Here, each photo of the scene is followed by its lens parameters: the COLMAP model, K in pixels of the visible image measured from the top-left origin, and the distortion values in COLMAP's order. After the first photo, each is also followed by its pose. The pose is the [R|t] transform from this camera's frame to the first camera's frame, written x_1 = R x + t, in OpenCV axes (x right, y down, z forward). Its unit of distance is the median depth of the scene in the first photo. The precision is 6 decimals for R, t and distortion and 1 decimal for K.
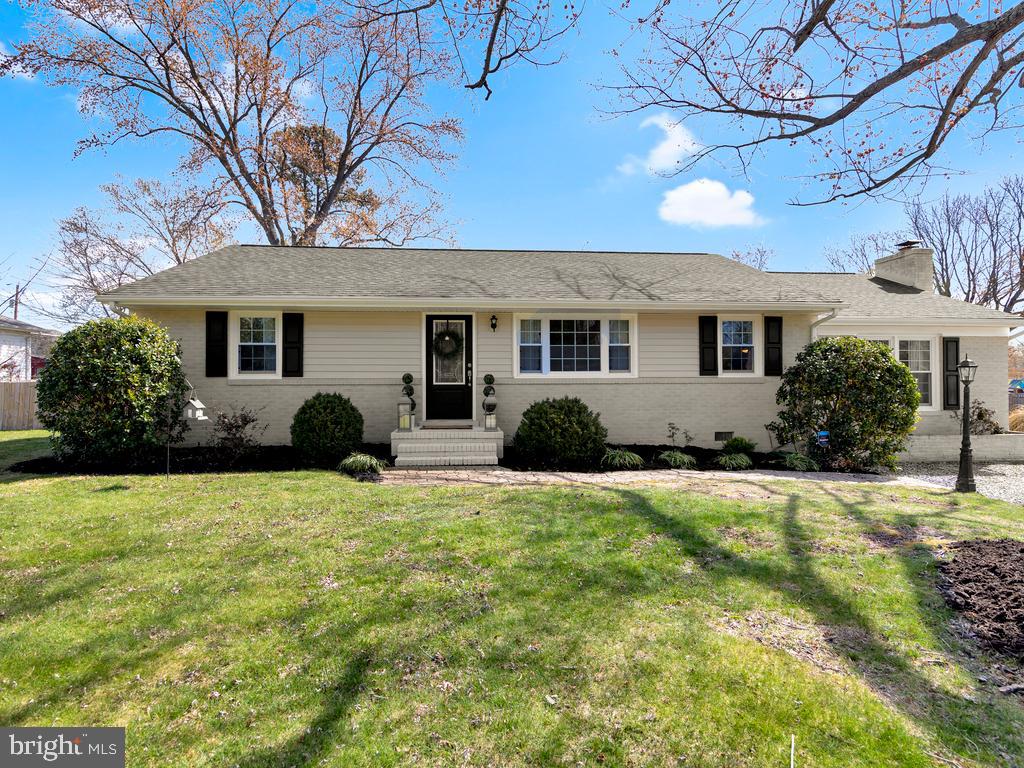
lens RADIAL K [[495.5, 0, 511.2], [0, 495.5, 385.1], [0, 0, 1]] dist [0.005129, 0.000430]
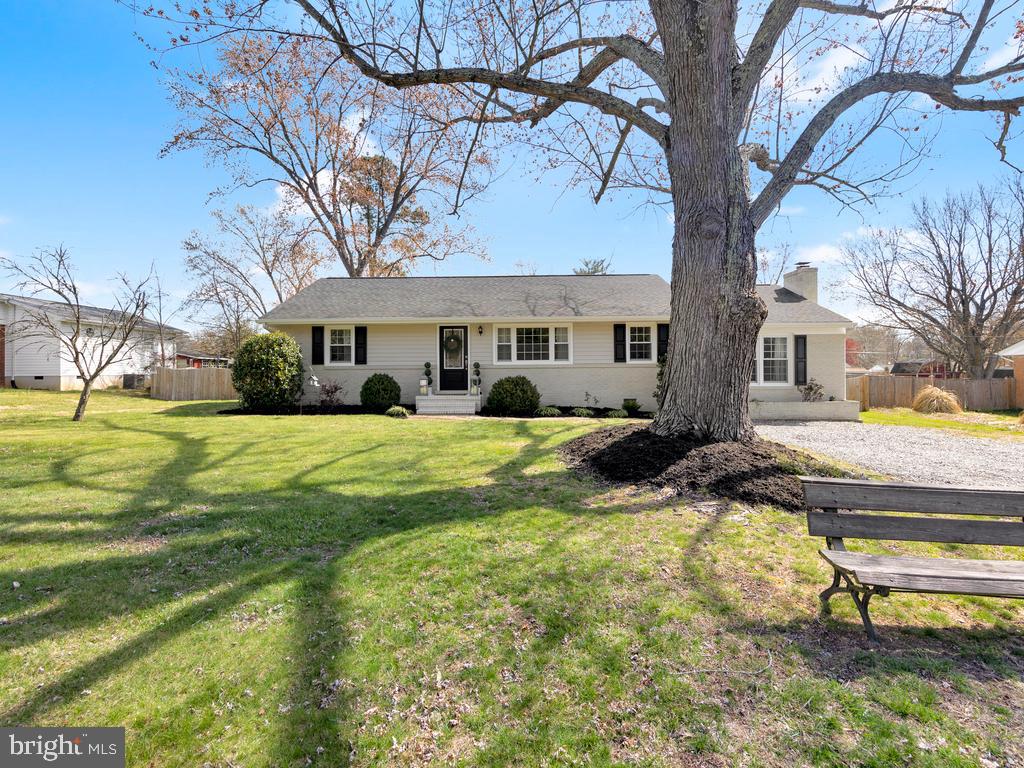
lens RADIAL K [[495.5, 0, 522.8], [0, 495.5, 377.4], [0, 0, 1]] dist [0.005129, 0.000430]
pose [[0.995537, -0.002370, -0.094343, 0.252021], [0.003120, 0.999965, 0.007797, 0.015194], [0.094321, -0.008057, 0.995509, -0.592300]]
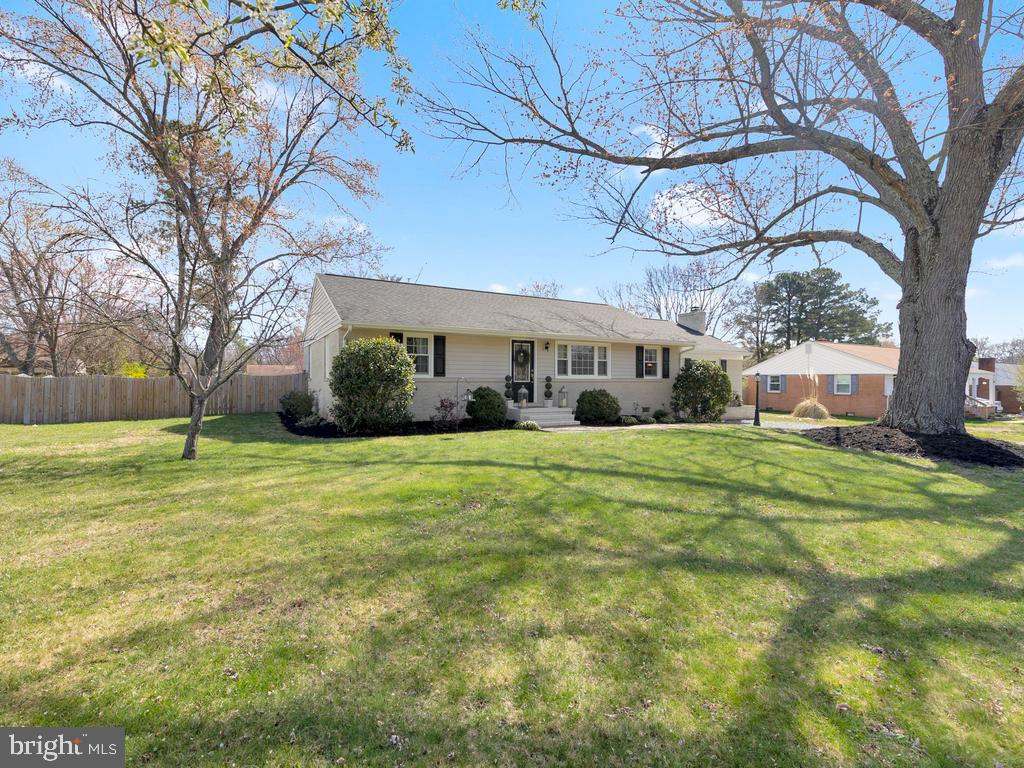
lens RADIAL K [[434.2, 0, 506.6], [0, 434.2, 383.5], [0, 0, 1]] dist [0.007185, -0.000621]
pose [[0.913439, 0.003623, 0.406960, -0.763668], [-0.004340, 0.999990, 0.000838, 0.002977], [-0.406953, -0.002531, 0.913446, -0.309081]]
